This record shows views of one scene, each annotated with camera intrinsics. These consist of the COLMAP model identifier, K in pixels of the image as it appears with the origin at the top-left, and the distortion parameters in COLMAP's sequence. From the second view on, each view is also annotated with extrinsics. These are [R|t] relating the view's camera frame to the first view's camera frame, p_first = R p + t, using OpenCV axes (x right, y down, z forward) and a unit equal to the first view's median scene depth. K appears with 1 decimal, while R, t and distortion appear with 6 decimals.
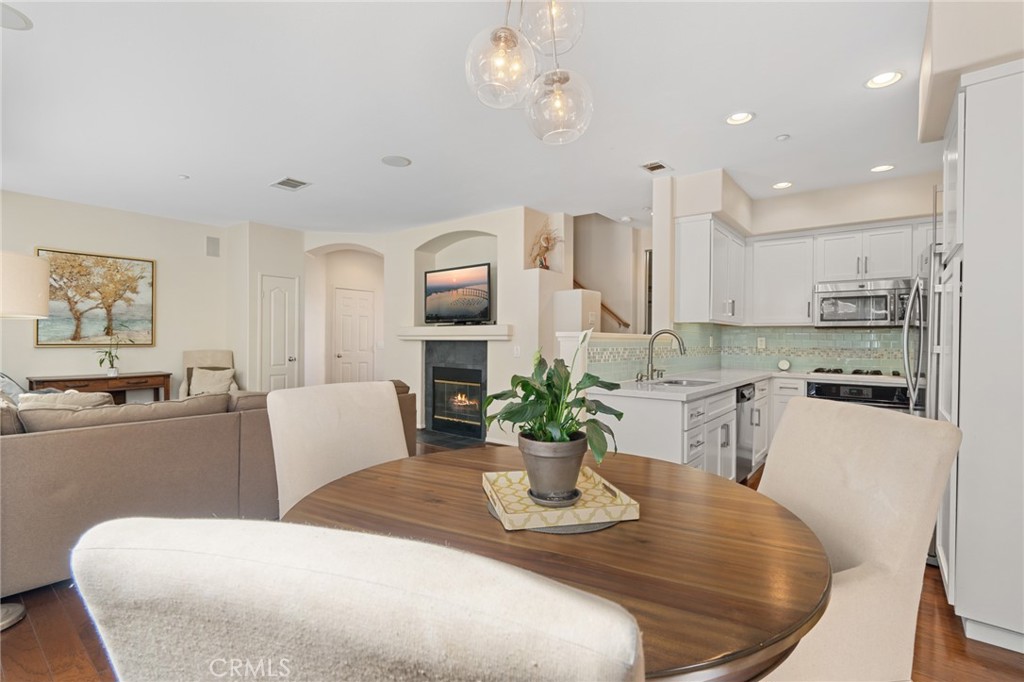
lens RADIAL K [[473.7, 0, 512.0], [0, 473.7, 341.0], [0, 0, 1]] dist [-0.001649, 0.000628]
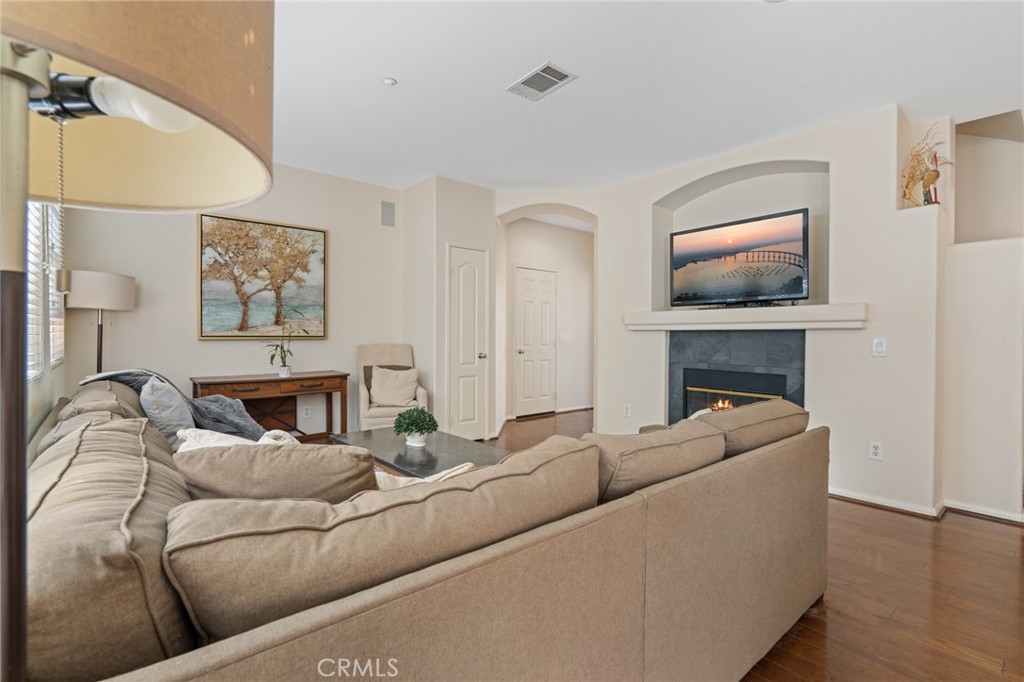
lens RADIAL K [[470.1, 0, 516.4], [0, 470.1, 340.8], [0, 0, 1]] dist [-0.002200, 0.000070]
pose [[0.982102, 0.000591, -0.188351, -0.325867], [0.001142, 0.999958, 0.009091, 0.008240], [0.188349, -0.009143, 0.982060, 0.316539]]
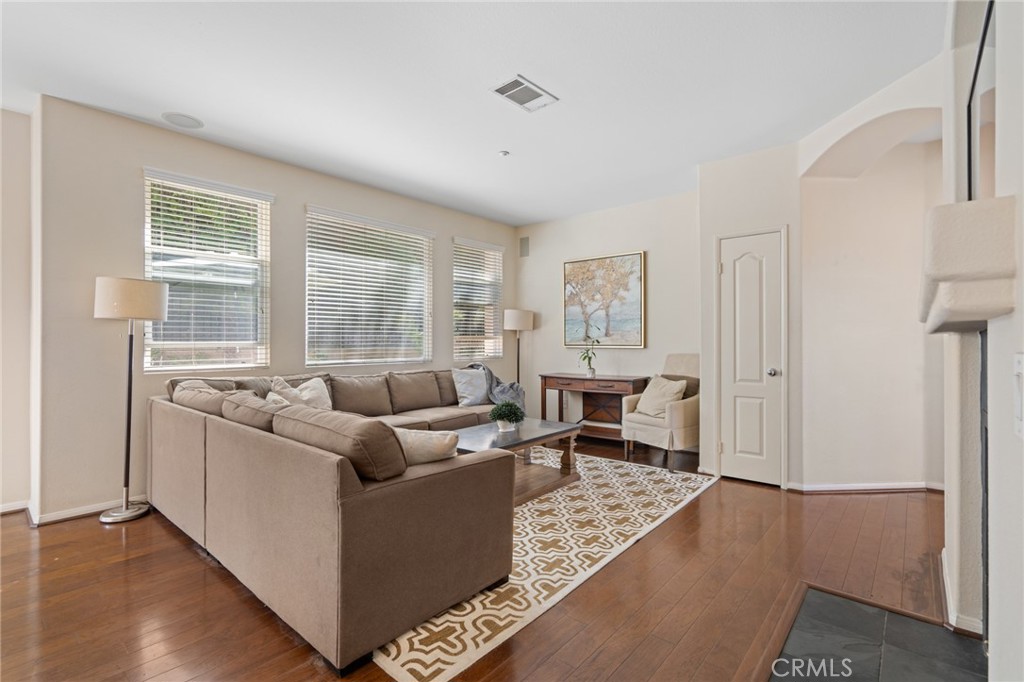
lens RADIAL K [[470.6, 0, 501.9], [0, 470.6, 341.7], [0, 0, 1]] dist [-0.000734, 0.000105]
pose [[-0.044170, -0.009515, -0.998979, 0.145665], [-0.005675, 0.999941, -0.009274, 0.009840], [0.999008, 0.005259, -0.044221, 0.853577]]
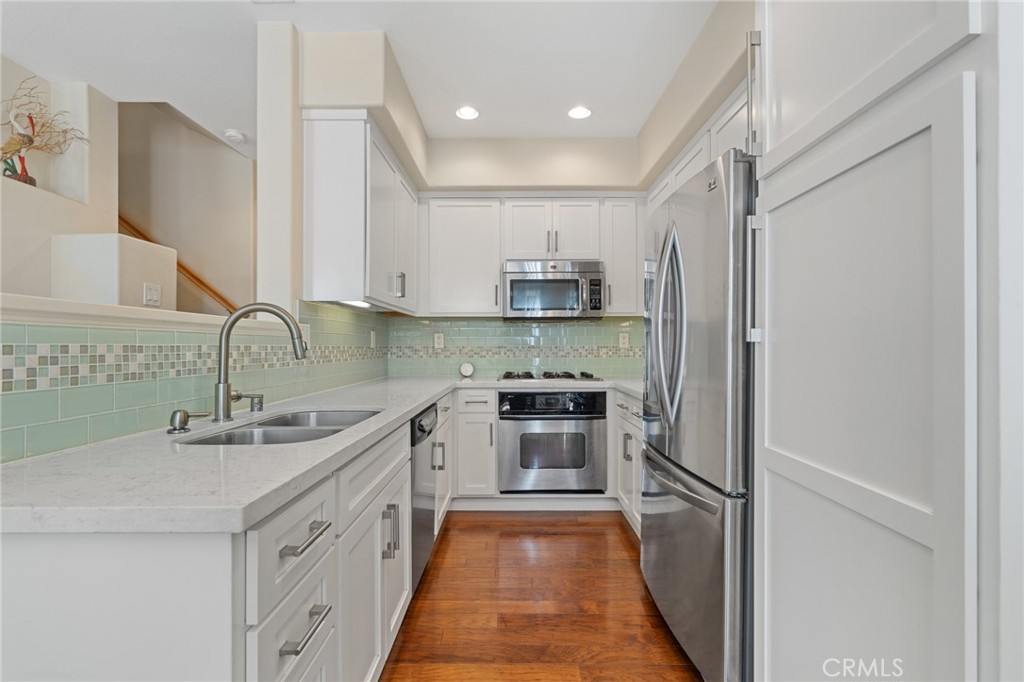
lens RADIAL K [[473.7, 0, 512.0], [0, 473.7, 341.0], [0, 0, 1]] dist [-0.001649, 0.000628]
pose [[0.788517, -0.004400, 0.614997, 0.158128], [0.012327, 0.999887, -0.008651, 0.011640], [-0.614890, 0.014403, 0.788482, 0.339942]]
